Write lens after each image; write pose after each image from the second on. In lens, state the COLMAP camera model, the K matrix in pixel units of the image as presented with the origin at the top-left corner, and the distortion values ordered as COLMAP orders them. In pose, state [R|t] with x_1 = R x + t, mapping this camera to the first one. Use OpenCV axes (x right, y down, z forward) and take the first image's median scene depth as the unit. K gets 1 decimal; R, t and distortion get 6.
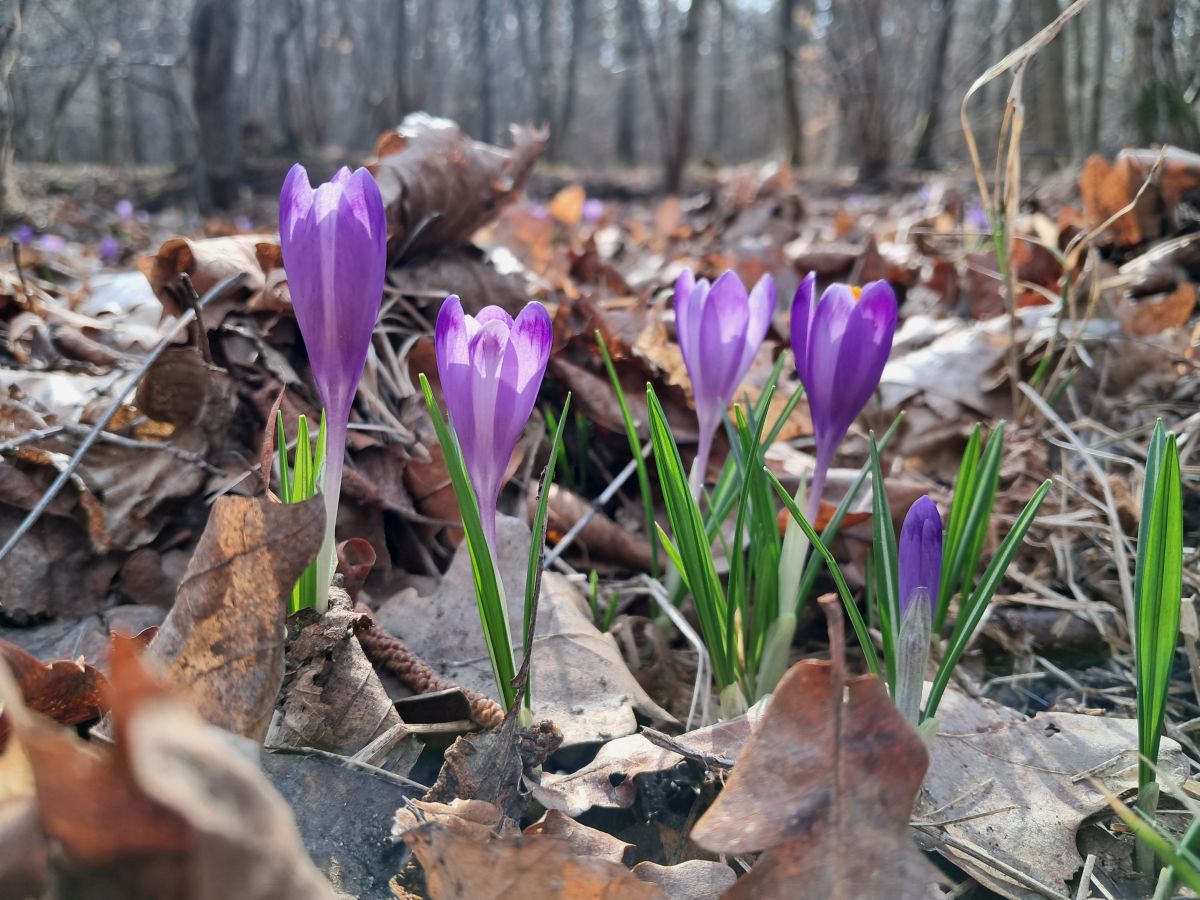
lens RADIAL K [[977.5, 0, 600.0], [0, 977.5, 450.0], [0, 0, 1]] dist [-0.013266, -0.002951]
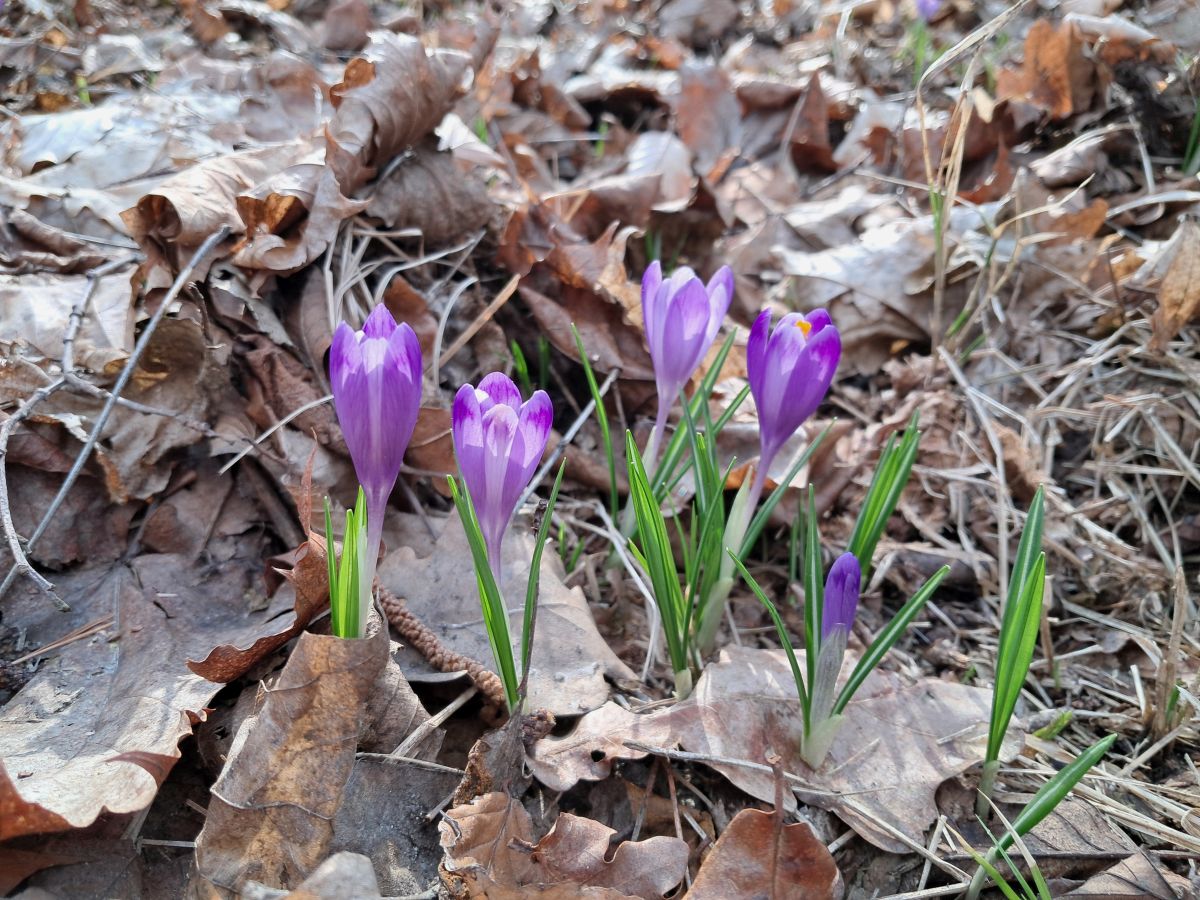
lens RADIAL K [[955.5, 0, 600.0], [0, 955.5, 450.0], [0, 0, 1]] dist [0.029319, -0.084467]
pose [[0.996392, 0.010822, 0.084182, -0.074354], [-0.031963, 0.966662, 0.254054, -0.312260], [-0.078627, -0.255828, 0.963520, -0.099575]]
